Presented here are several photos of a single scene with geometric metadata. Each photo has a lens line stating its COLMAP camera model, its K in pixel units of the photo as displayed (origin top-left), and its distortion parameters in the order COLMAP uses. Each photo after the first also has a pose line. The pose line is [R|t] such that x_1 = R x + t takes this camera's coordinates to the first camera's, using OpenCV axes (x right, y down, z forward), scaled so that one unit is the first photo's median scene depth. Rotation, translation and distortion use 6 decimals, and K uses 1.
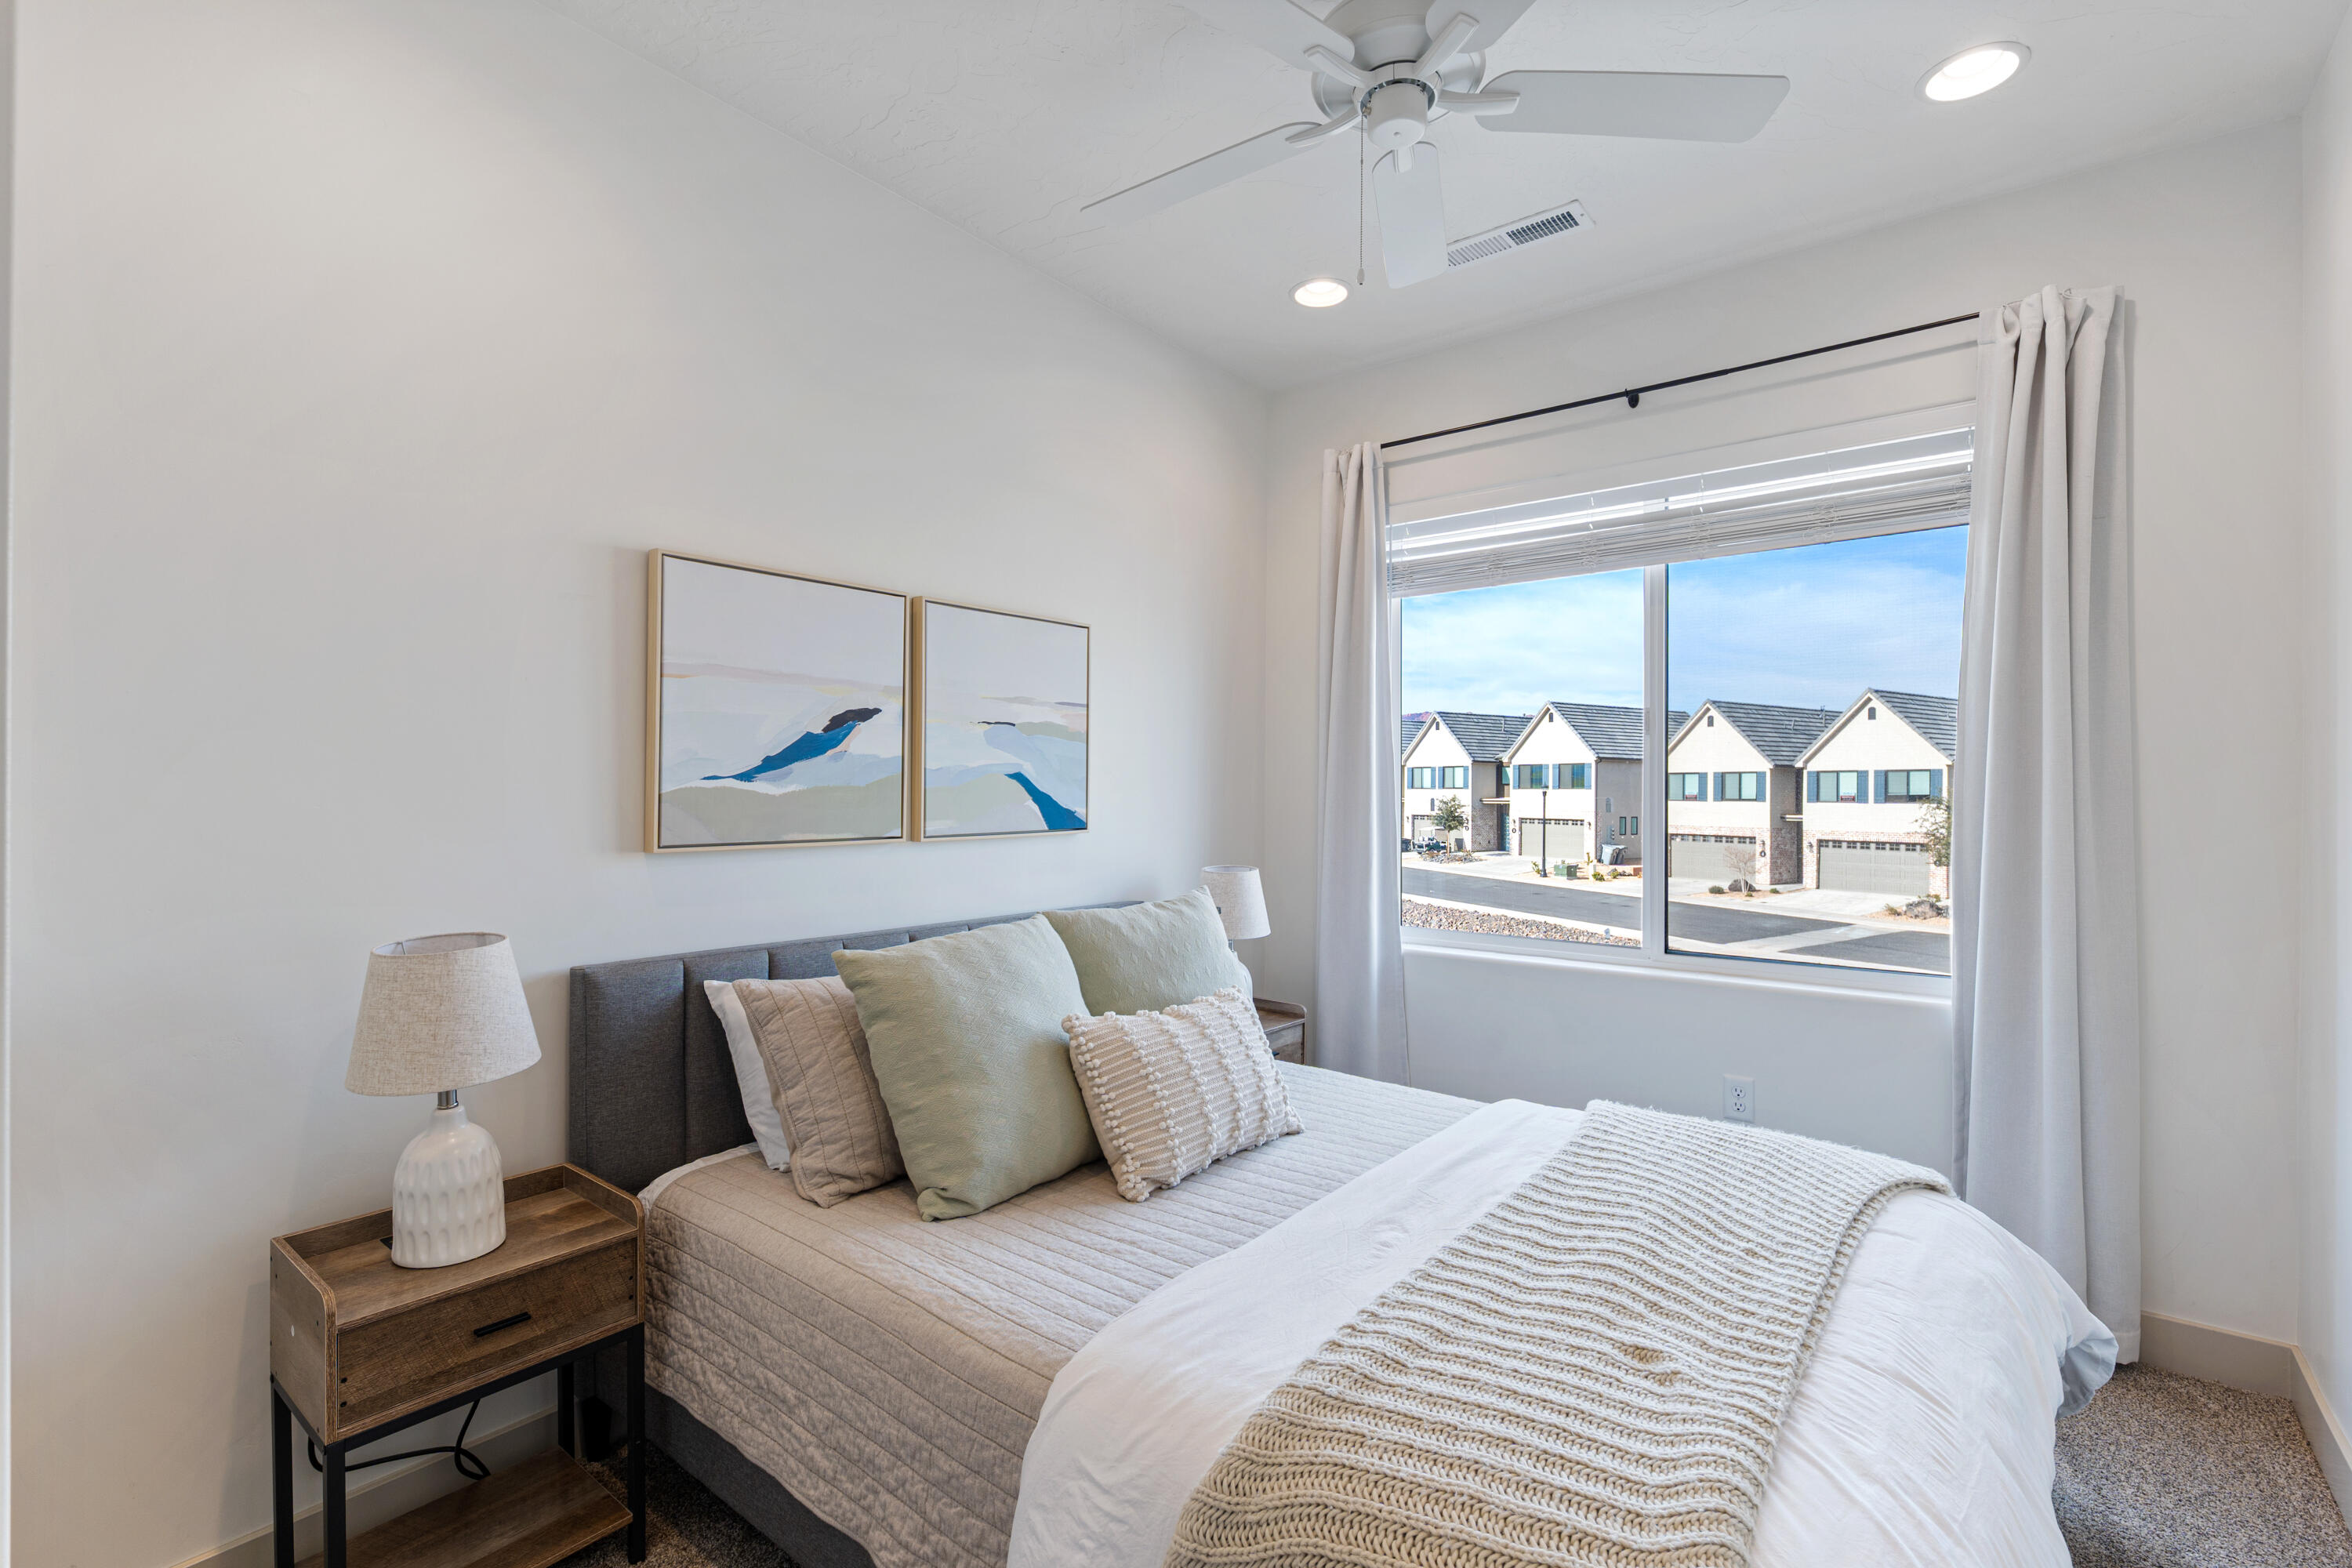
lens RADIAL K [[1011.0, 0, 1168.0], [0, 1011.0, 787.5], [0, 0, 1]] dist [-0.001960, -0.001543]
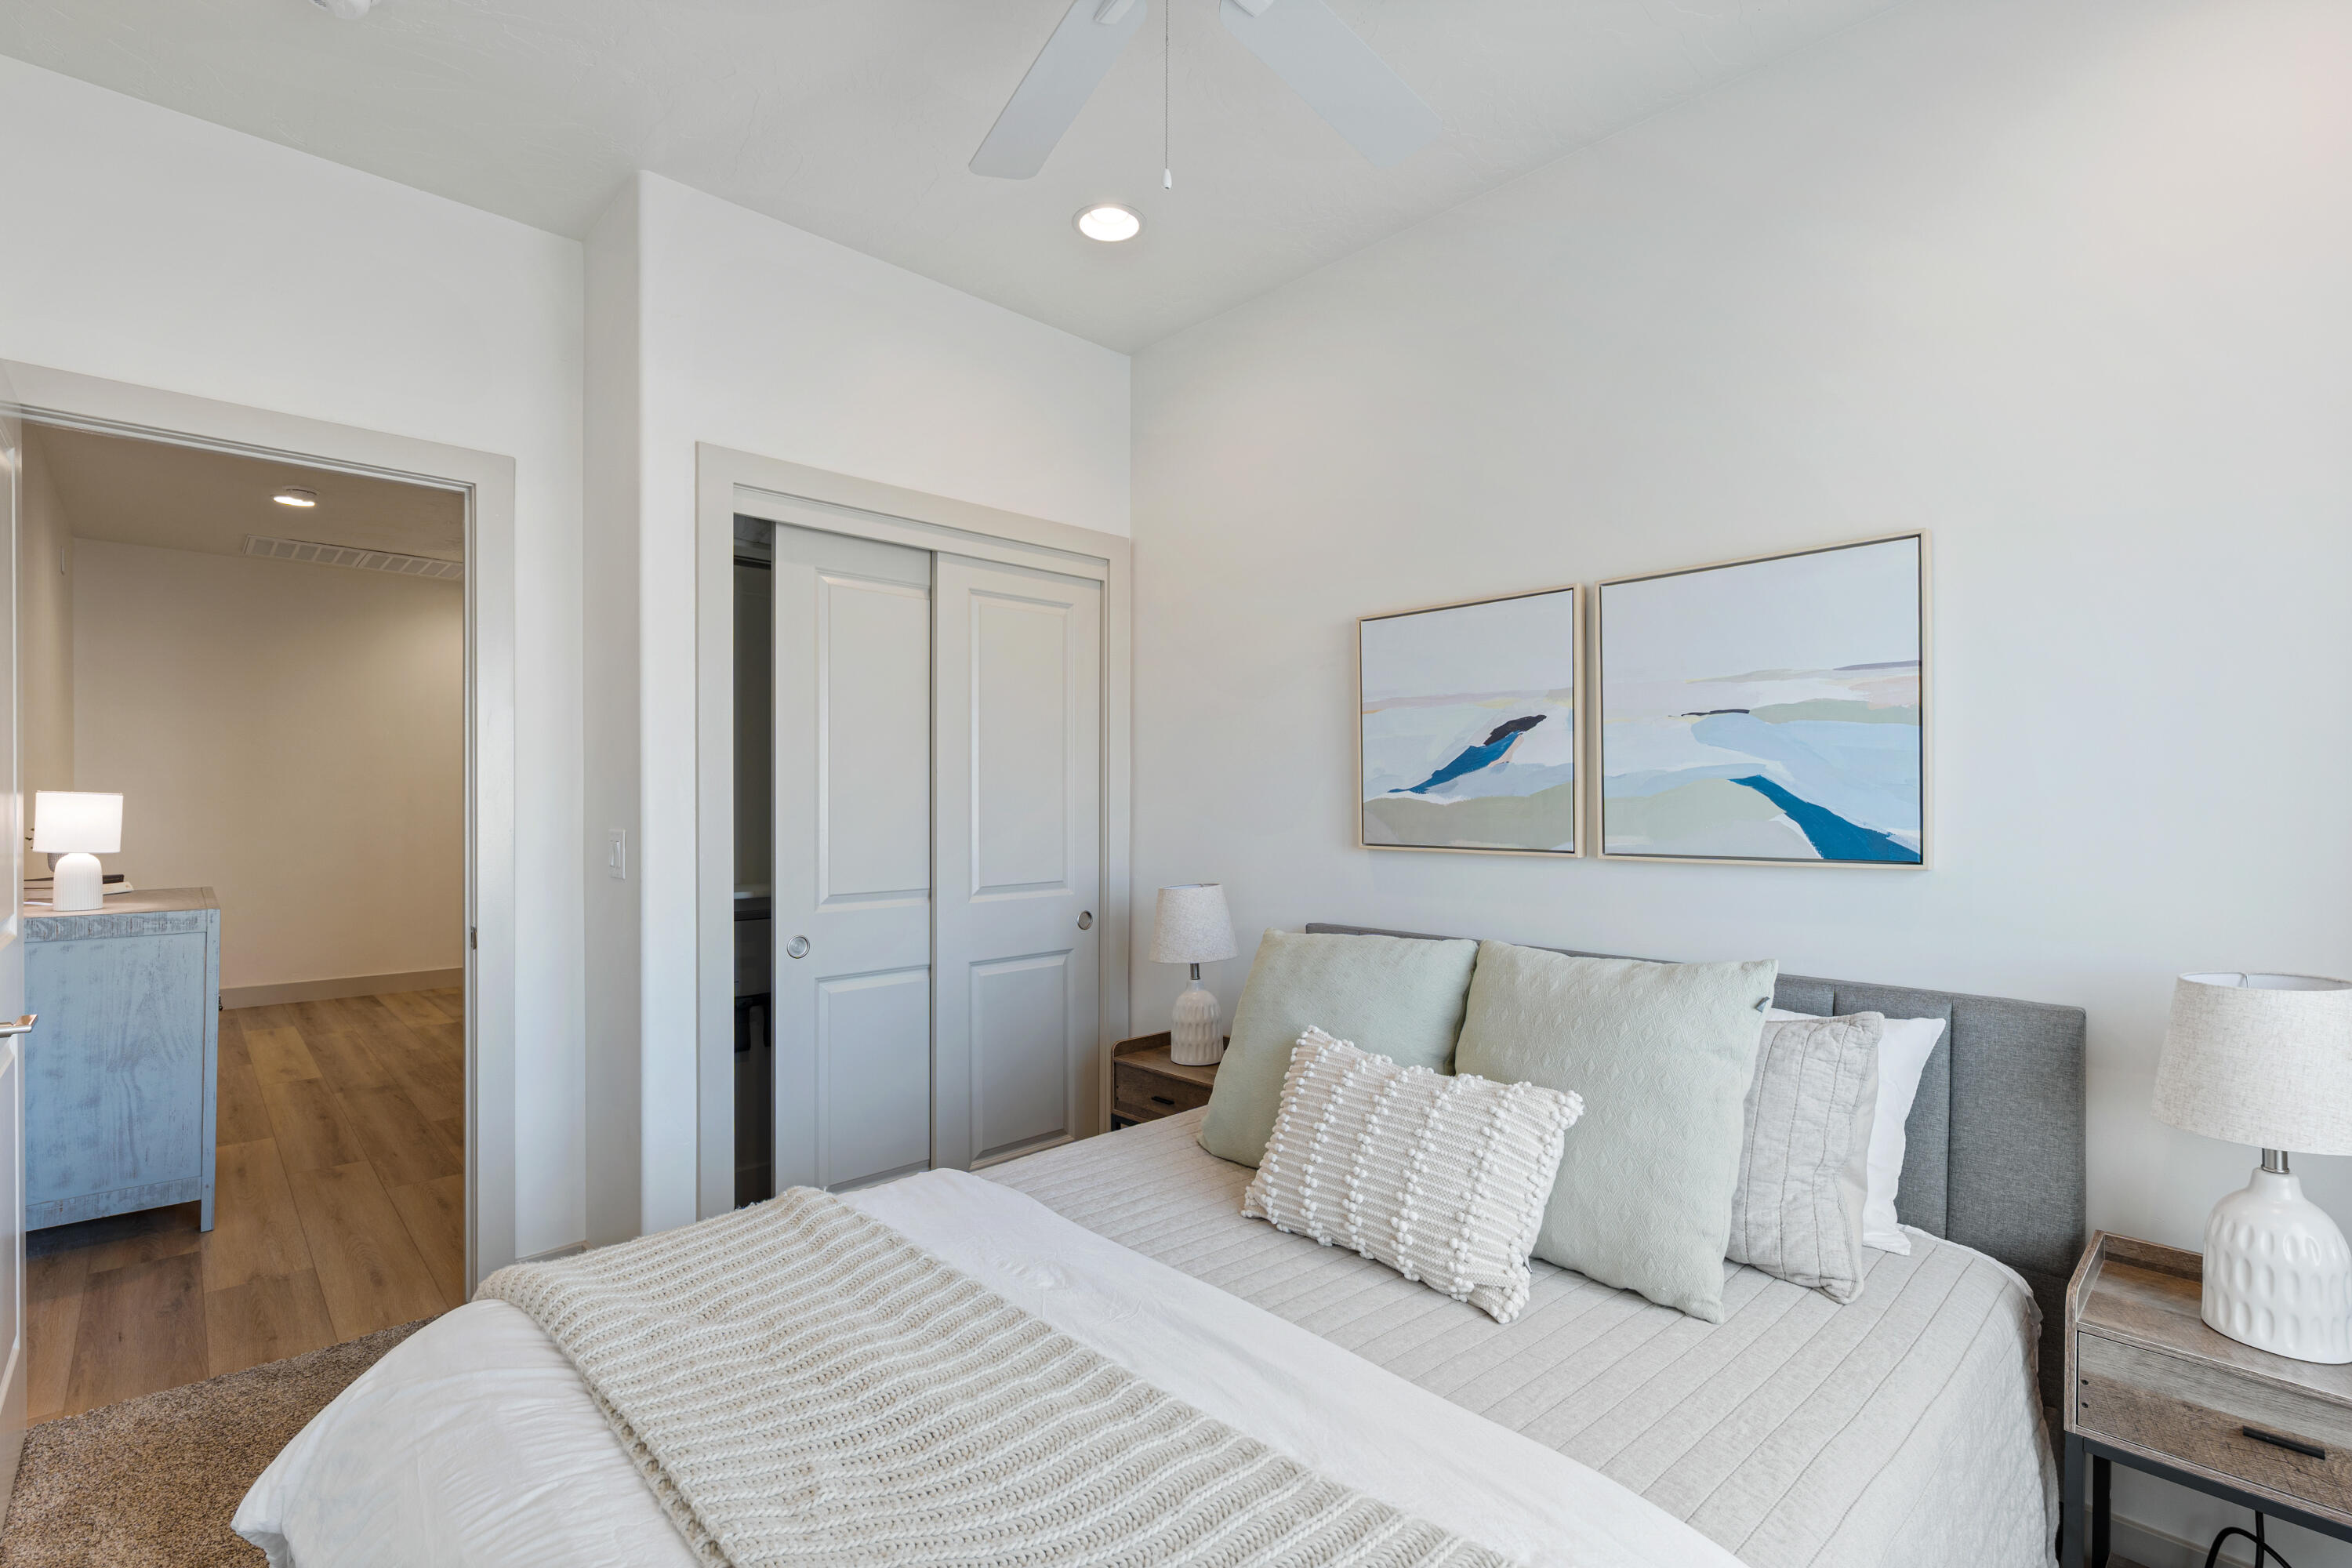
lens RADIAL K [[1011.0, 0, 1159.9], [0, 1011.0, 789.5], [0, 0, 1]] dist [-0.001960, -0.001543]
pose [[-0.098906, -0.013943, -0.994999, 0.701216], [0.000532, 0.999901, -0.014064, 0.005462], [0.995097, -0.001921, -0.098889, 0.735574]]
